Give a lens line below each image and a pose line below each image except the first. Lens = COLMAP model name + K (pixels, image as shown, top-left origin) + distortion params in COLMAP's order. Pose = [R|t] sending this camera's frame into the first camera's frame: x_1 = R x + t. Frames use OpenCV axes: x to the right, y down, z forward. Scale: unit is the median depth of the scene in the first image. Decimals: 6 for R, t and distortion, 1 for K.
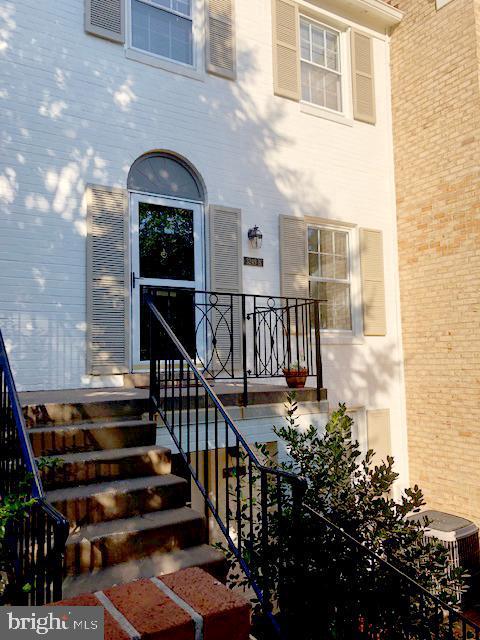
lens RADIAL K [[513.7, 0, 240.0], [0, 513.7, 320.0], [0, 0, 1]] dist [0.003457, -0.002225]
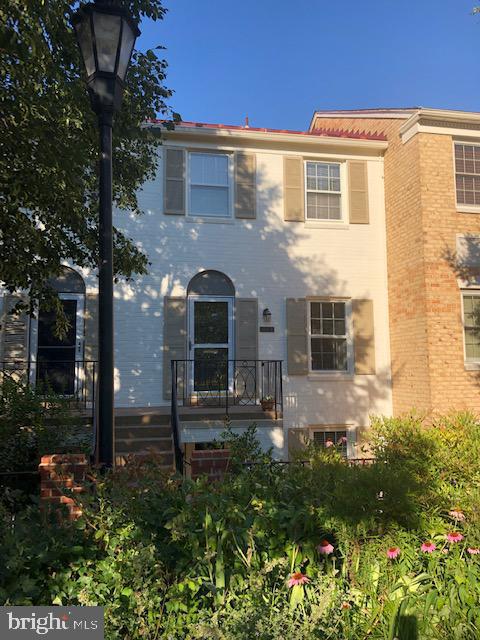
lens RADIAL K [[513.7, 0, 240.0], [0, 513.7, 320.0], [0, 0, 1]] dist [0.003457, -0.002225]
pose [[0.926715, -0.014530, -0.375483, 0.506080], [0.014563, 0.999890, -0.002749, -0.127849], [0.375482, -0.002920, 0.926825, -0.487590]]
